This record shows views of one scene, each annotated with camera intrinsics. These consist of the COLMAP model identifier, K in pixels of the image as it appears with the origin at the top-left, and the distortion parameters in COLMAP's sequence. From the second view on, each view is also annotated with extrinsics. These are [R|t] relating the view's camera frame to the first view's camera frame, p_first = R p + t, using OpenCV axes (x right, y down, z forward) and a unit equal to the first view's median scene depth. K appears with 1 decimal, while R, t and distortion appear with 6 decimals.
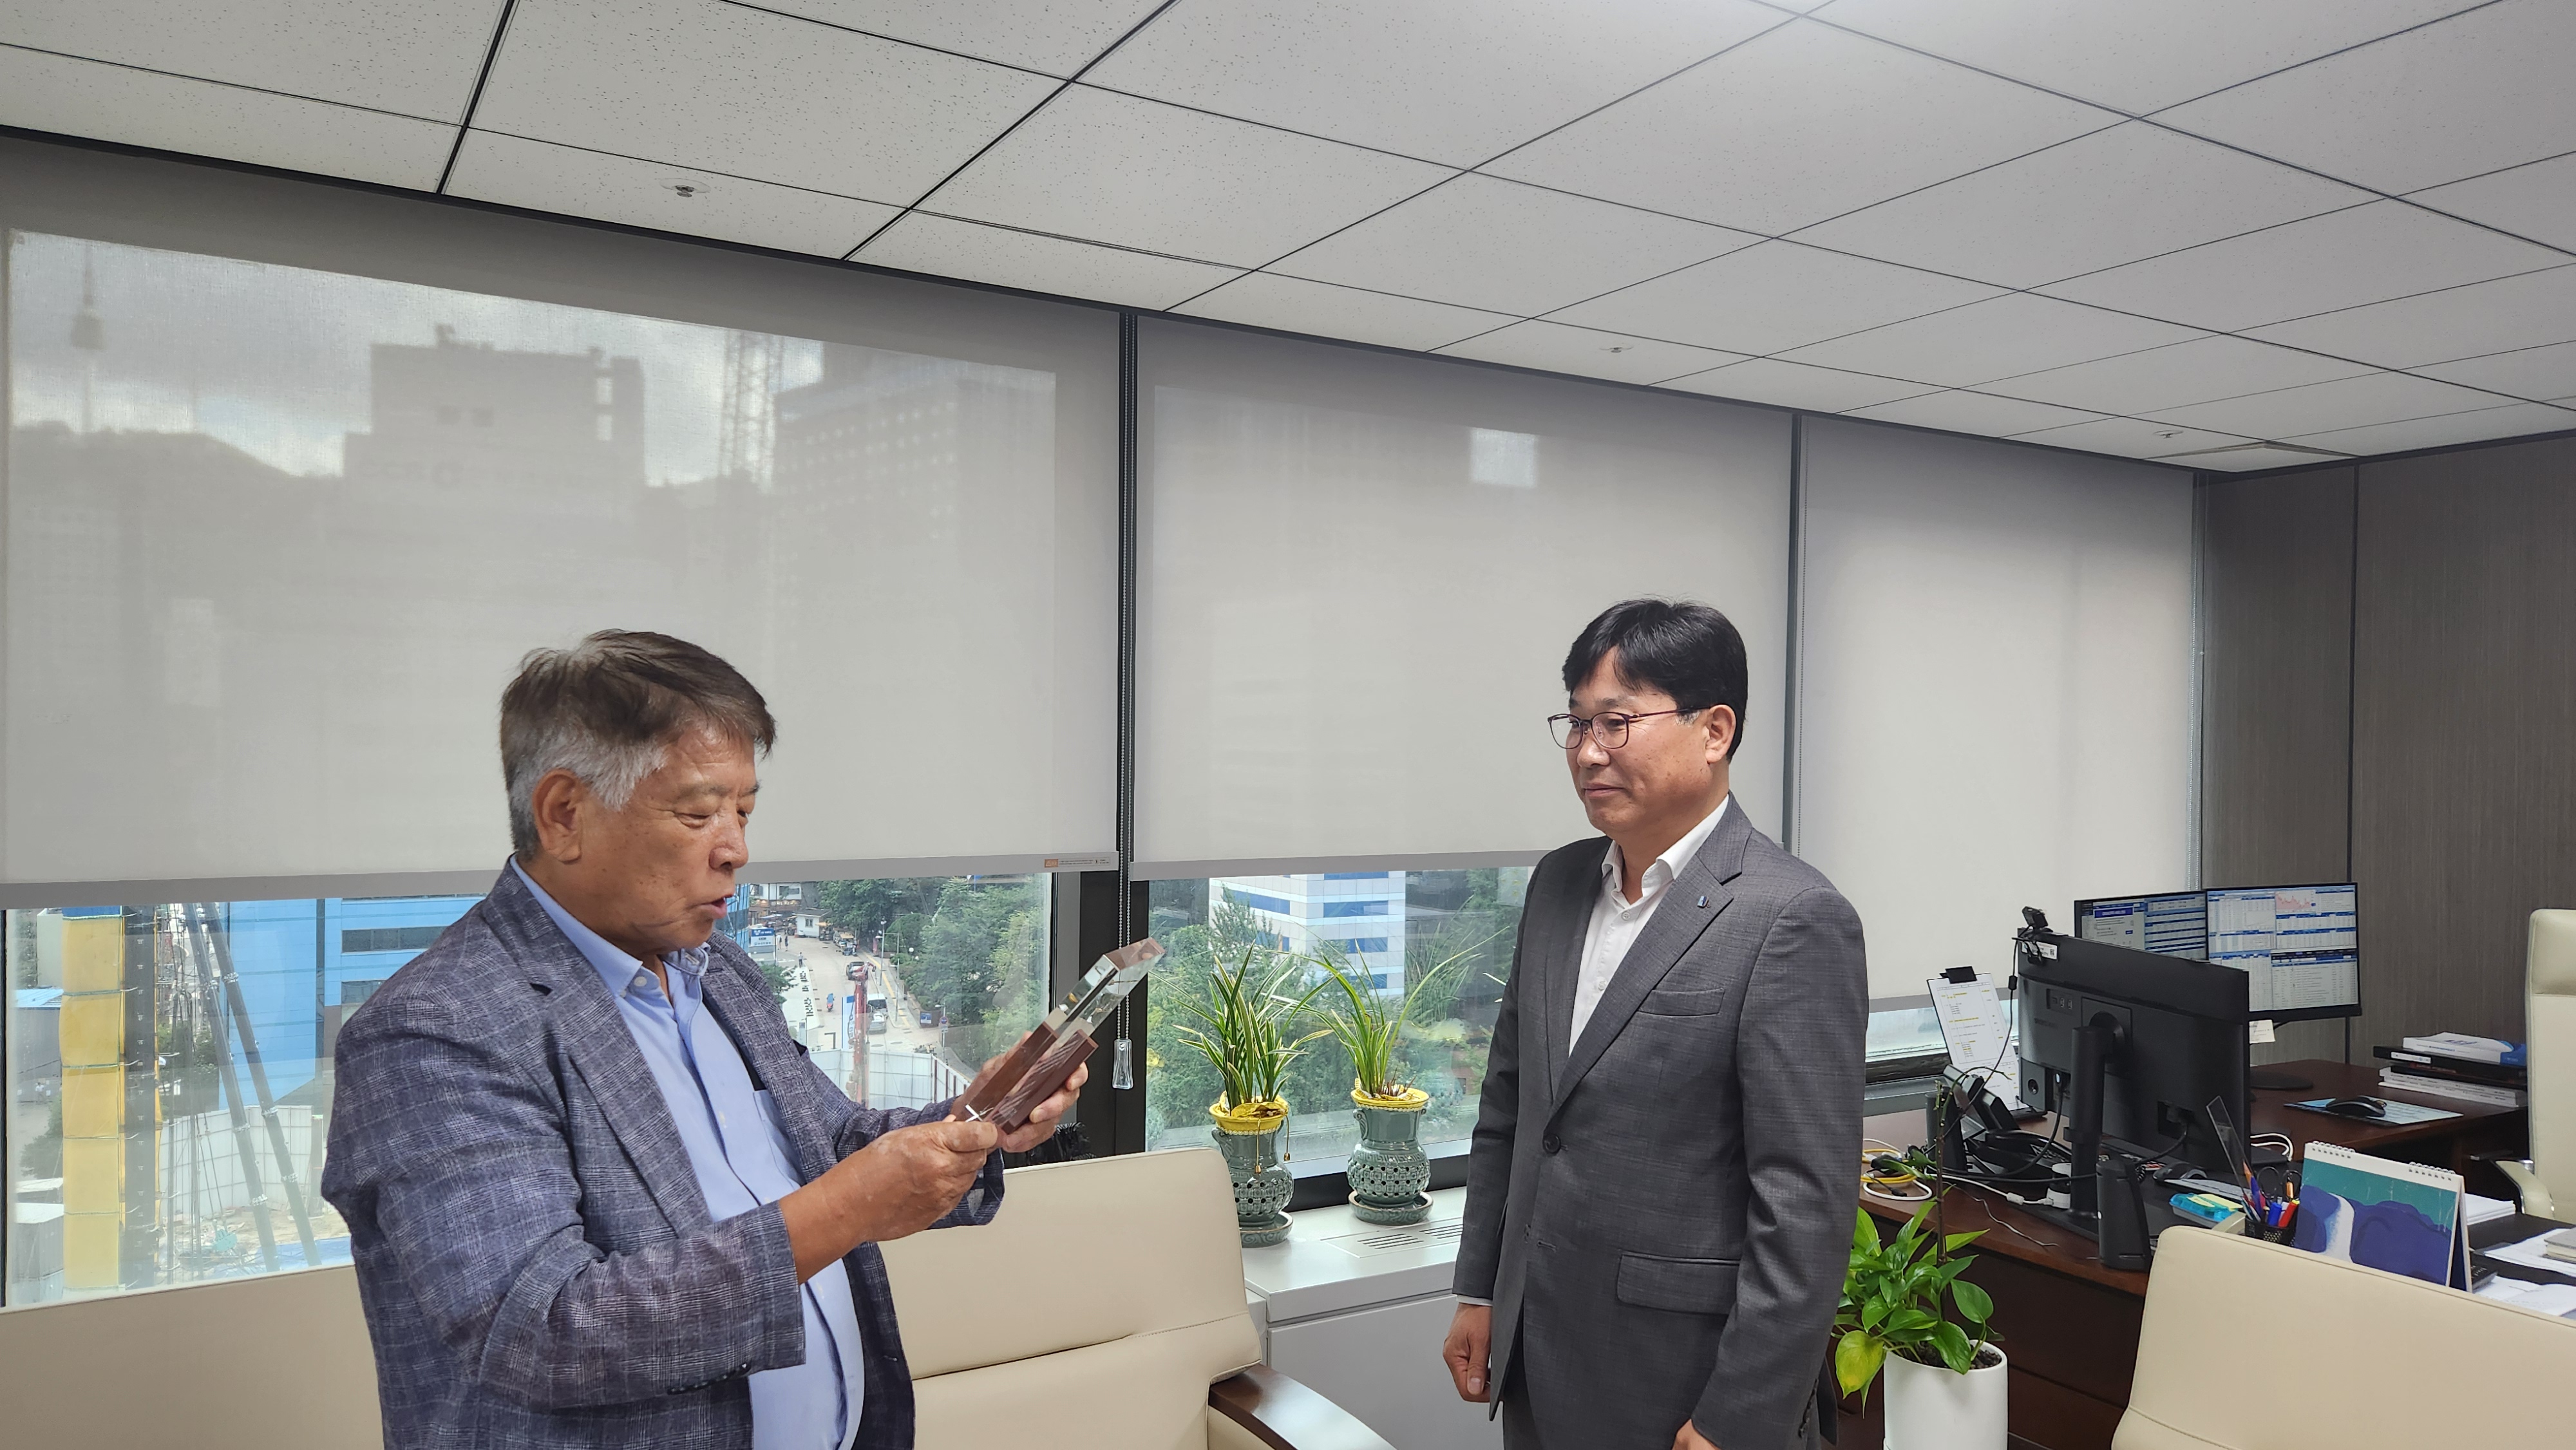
lens RADIAL K [[1734.6, 0, 1290.9], [0, 1734.6, 754.7], [0, 0, 1]] dist [0.040462, -0.002152]
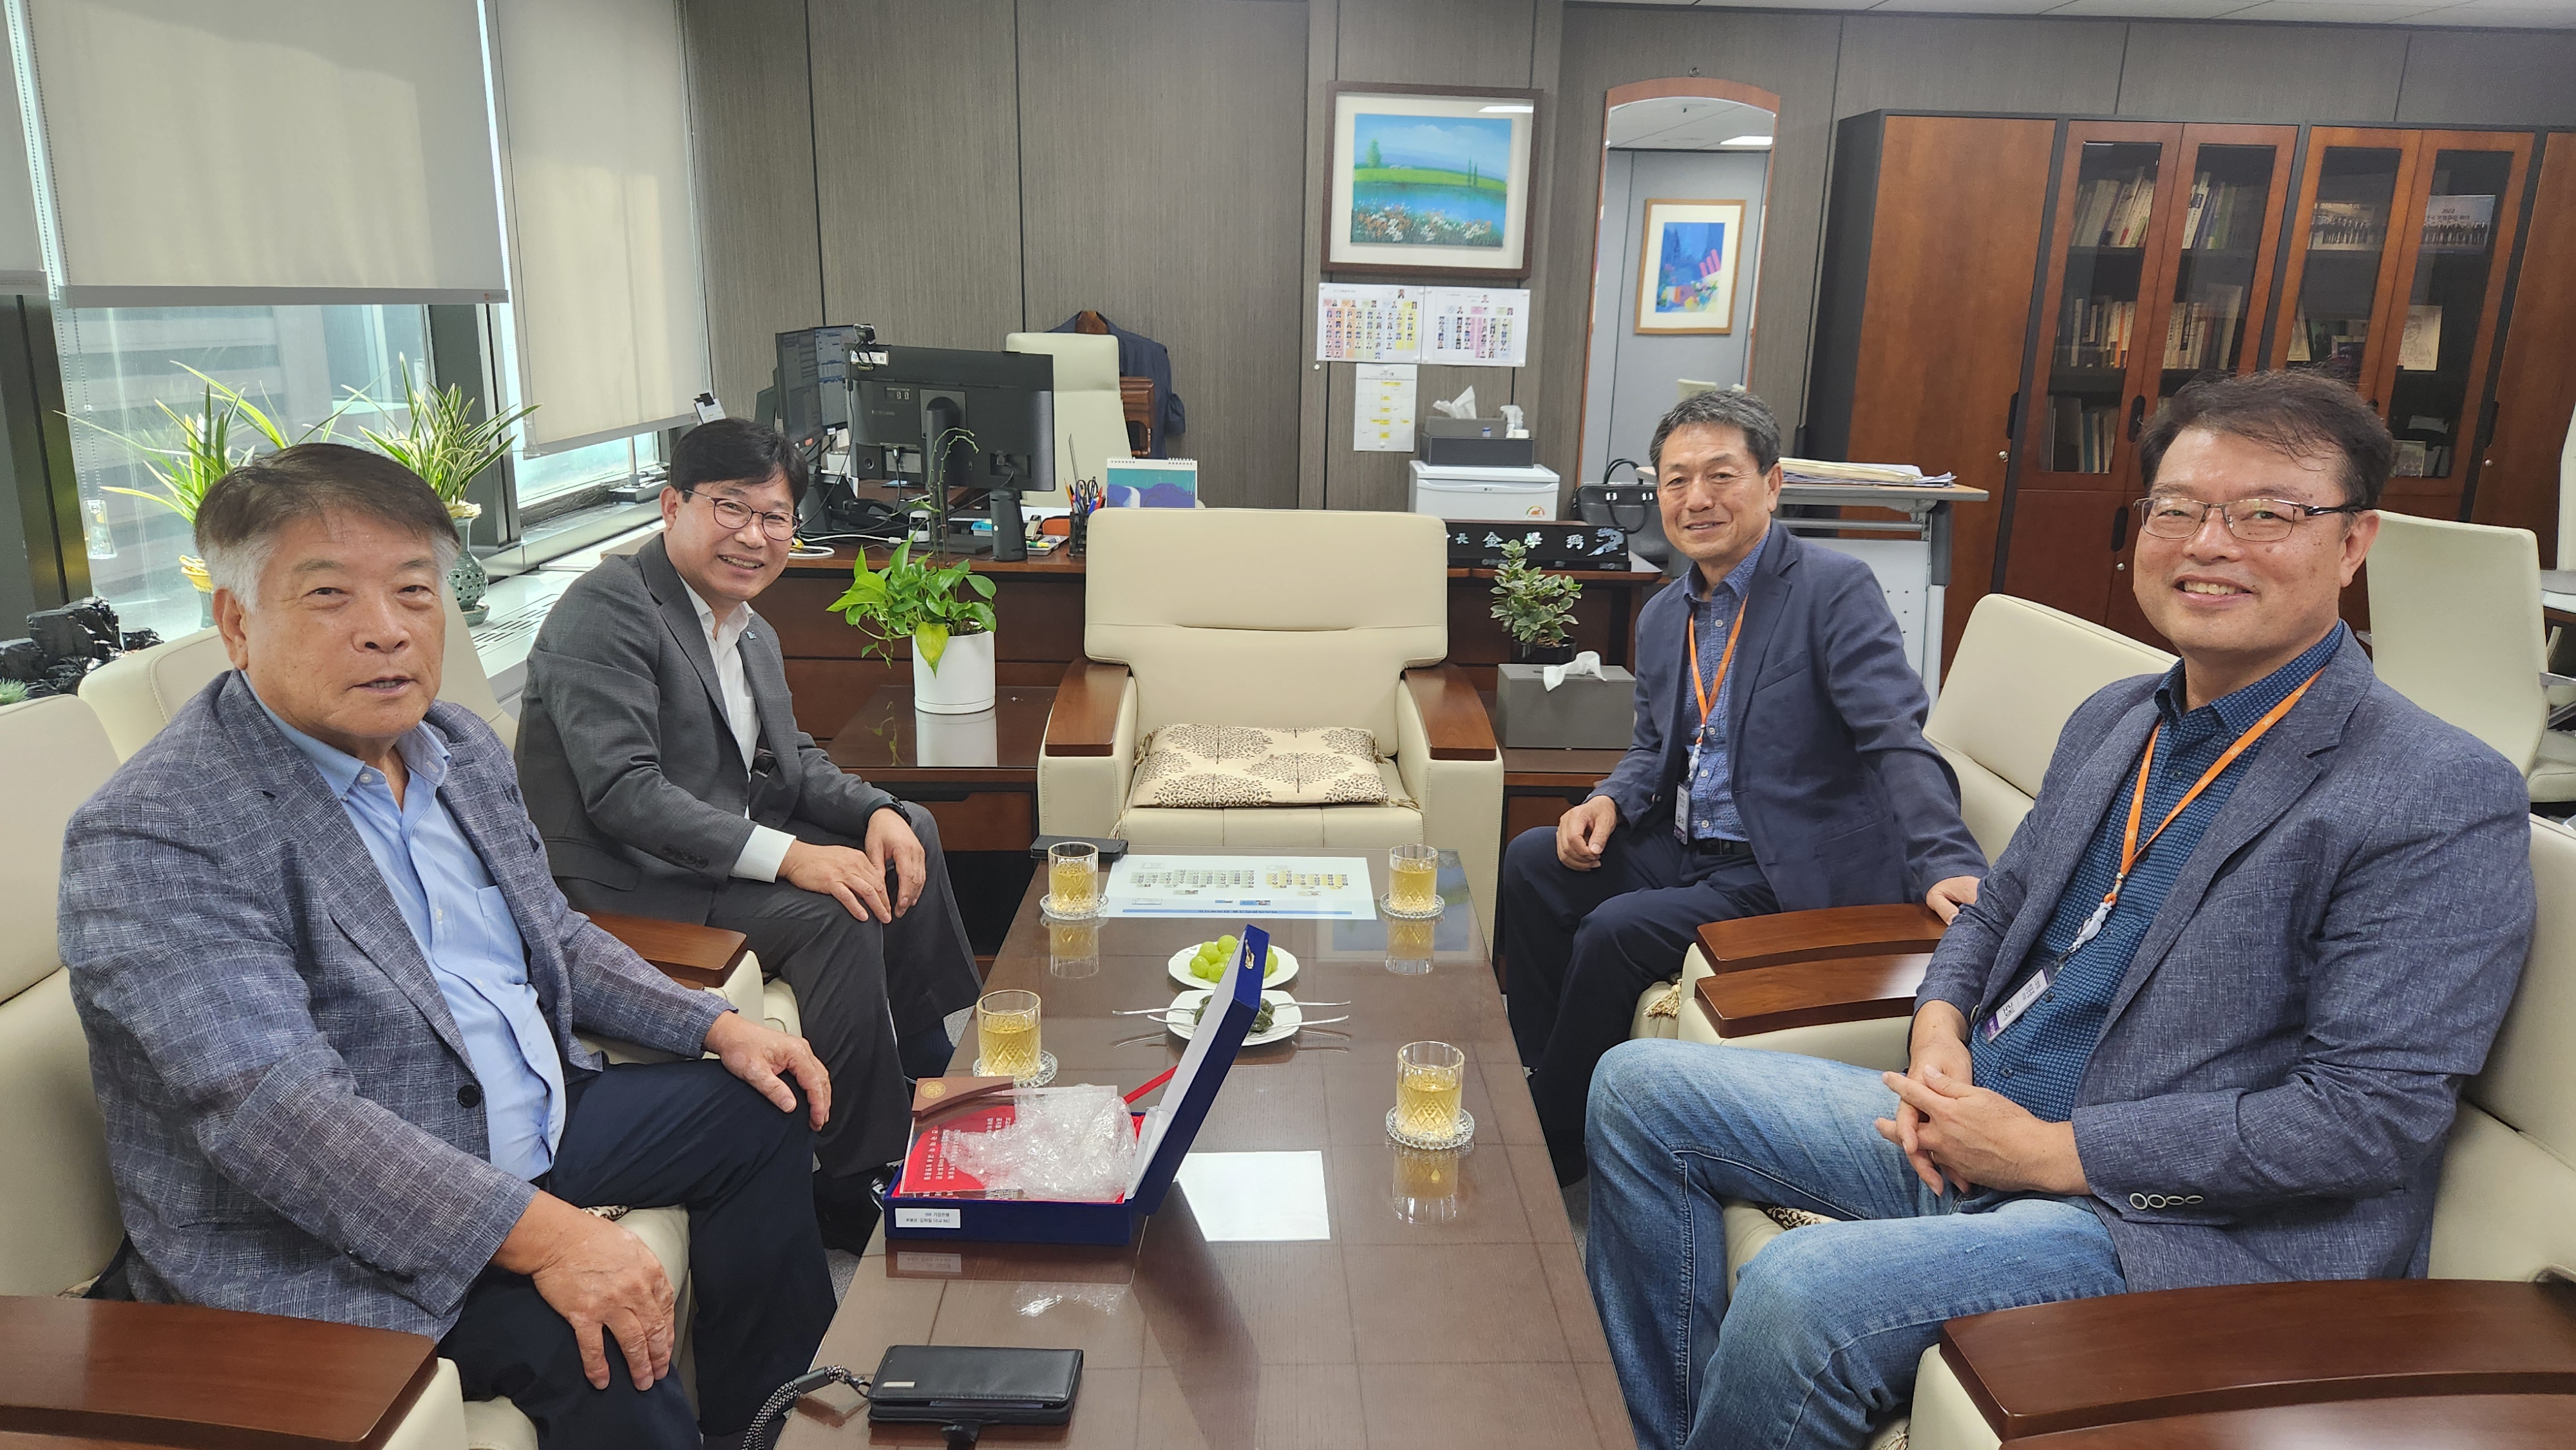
lens RADIAL K [[1736.2, 0, 1293.7], [0, 1736.2, 742.2], [0, 0, 1]] dist [0.037524, 0.000446]
pose [[0.485826, -0.219574, 0.846026, -0.538272], [-0.010636, 0.966375, 0.256916, 0.042752], [-0.873991, -0.133815, 0.467155, 0.048448]]
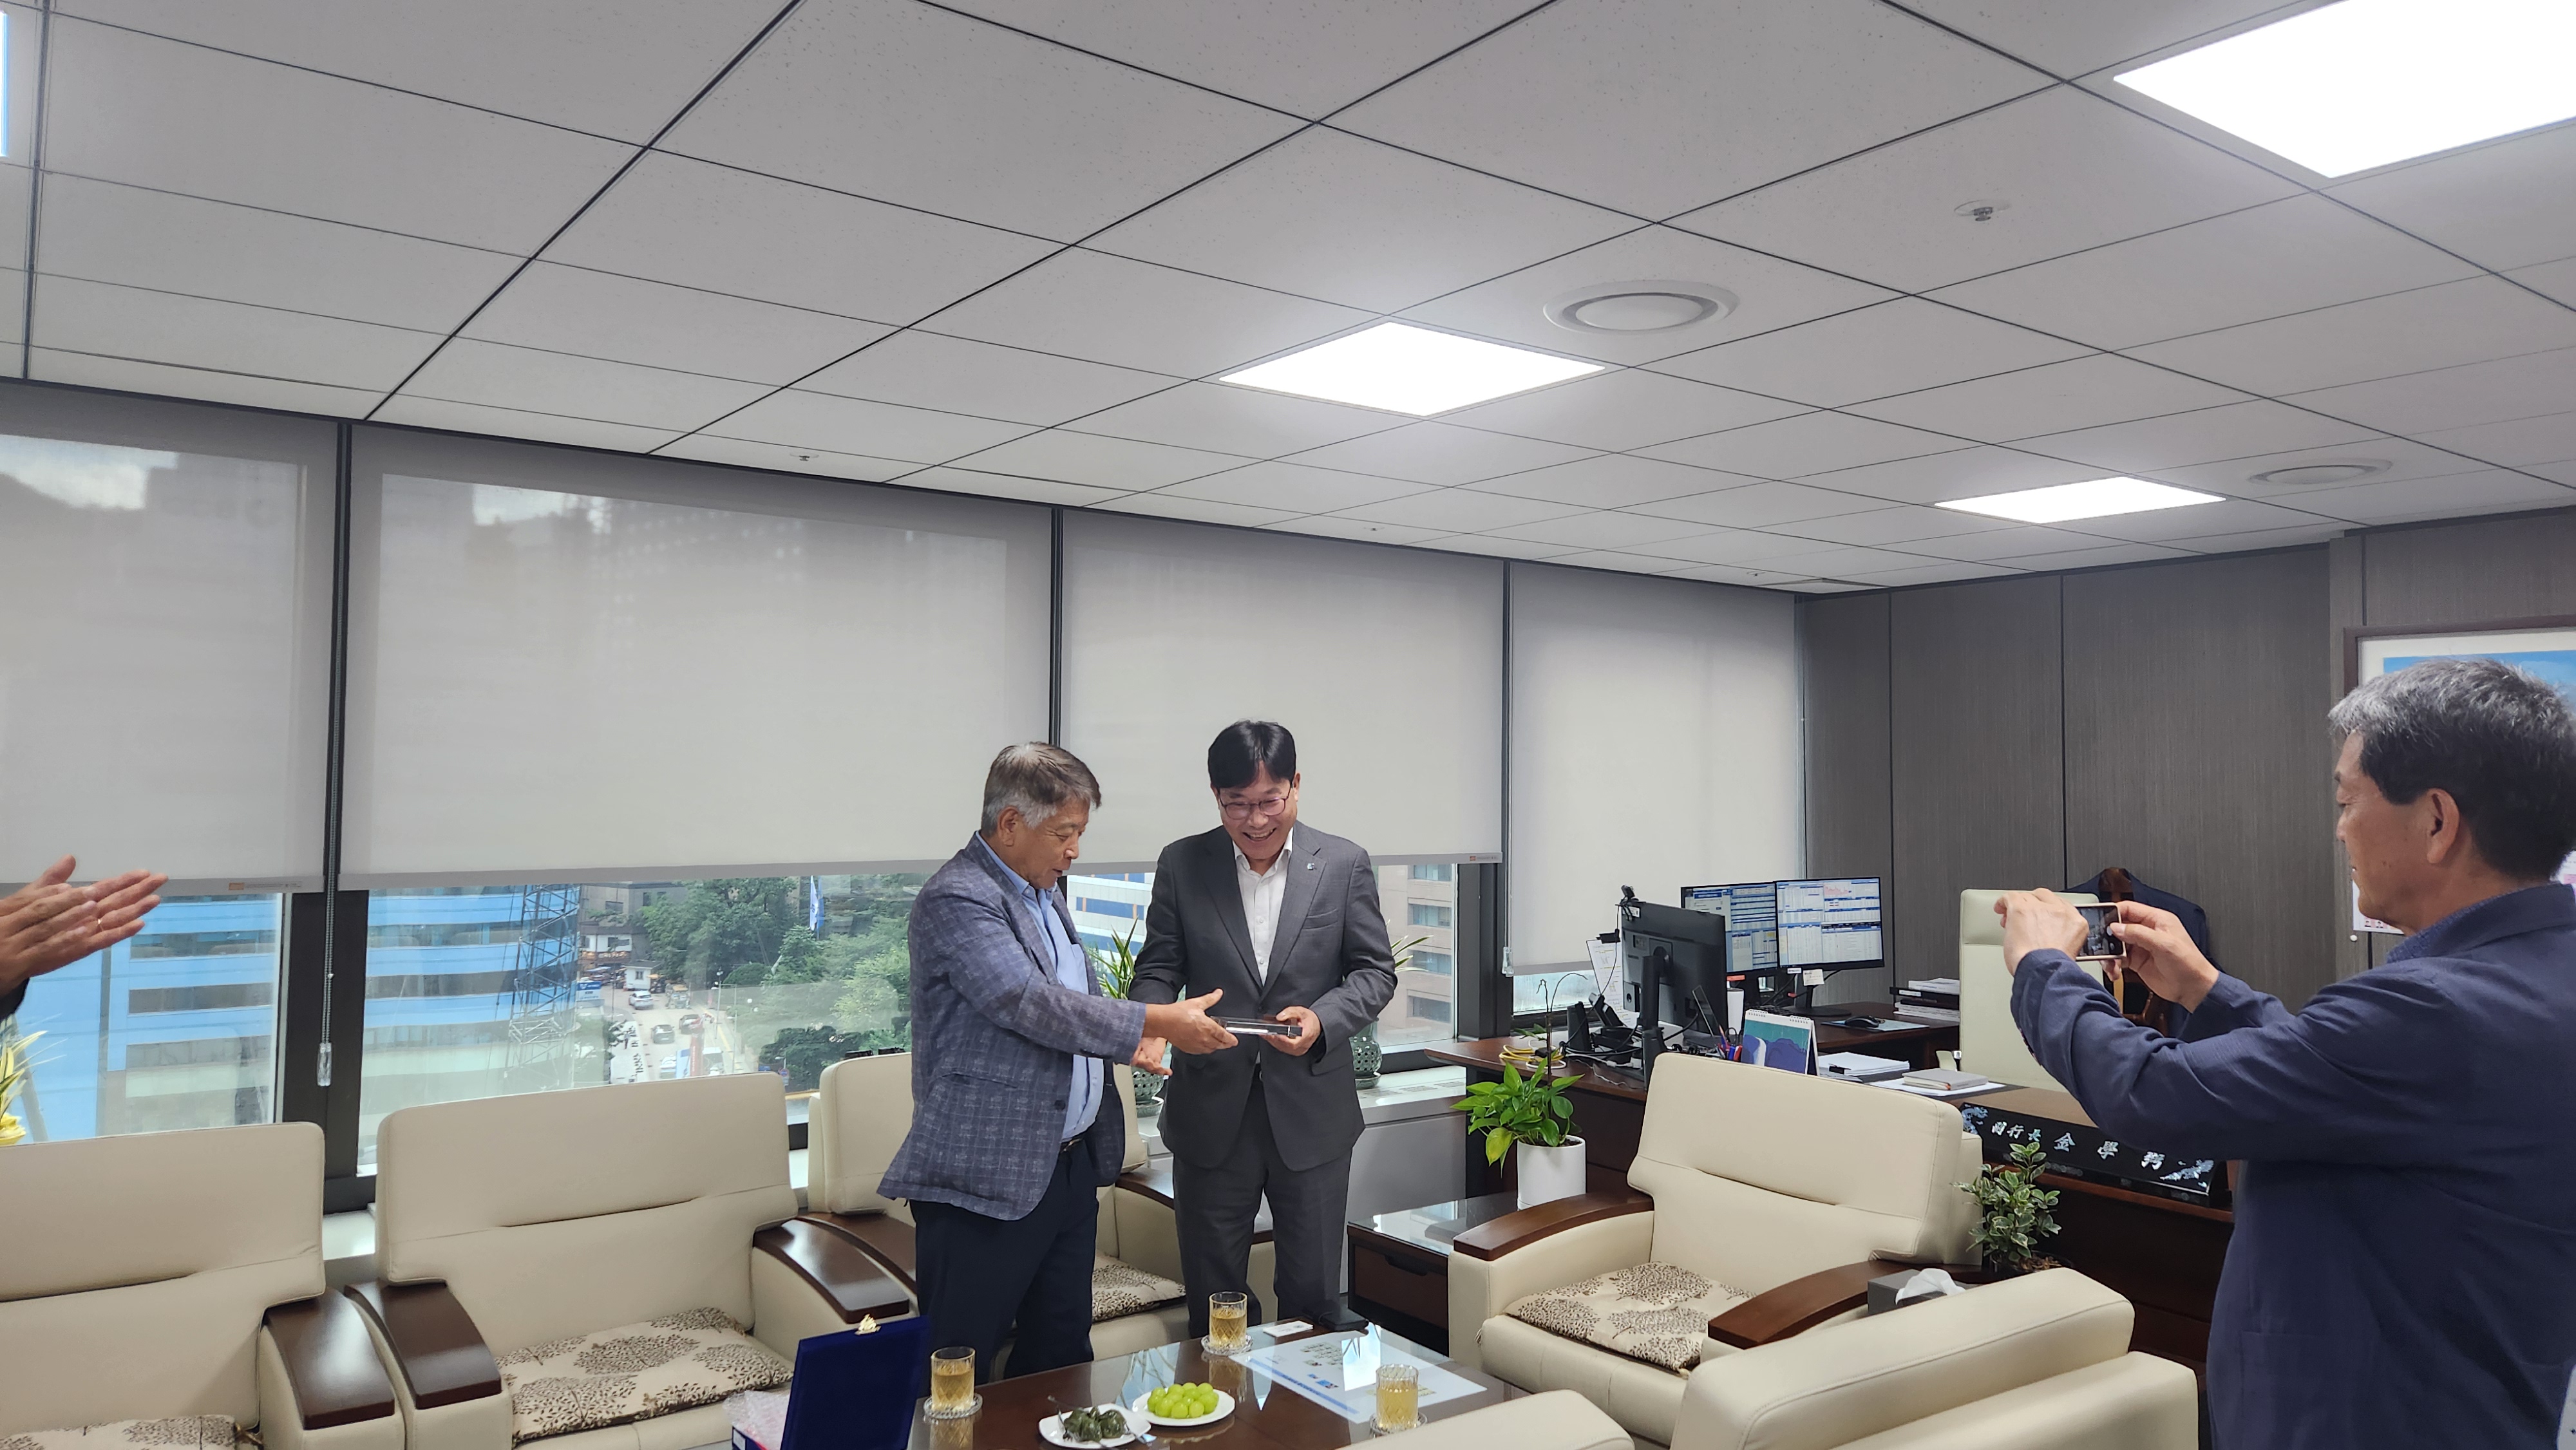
lens RADIAL K [[1727.3, 0, 1312.6], [0, 1727.3, 712.4], [0, 0, 1]] dist [0.043110, -0.000556]
pose [[0.995219, 0.001185, 0.097657, -0.015926], [0.003639, 0.998782, -0.049205, 0.005445], [-0.097597, 0.049325, 0.994003, -0.492894]]
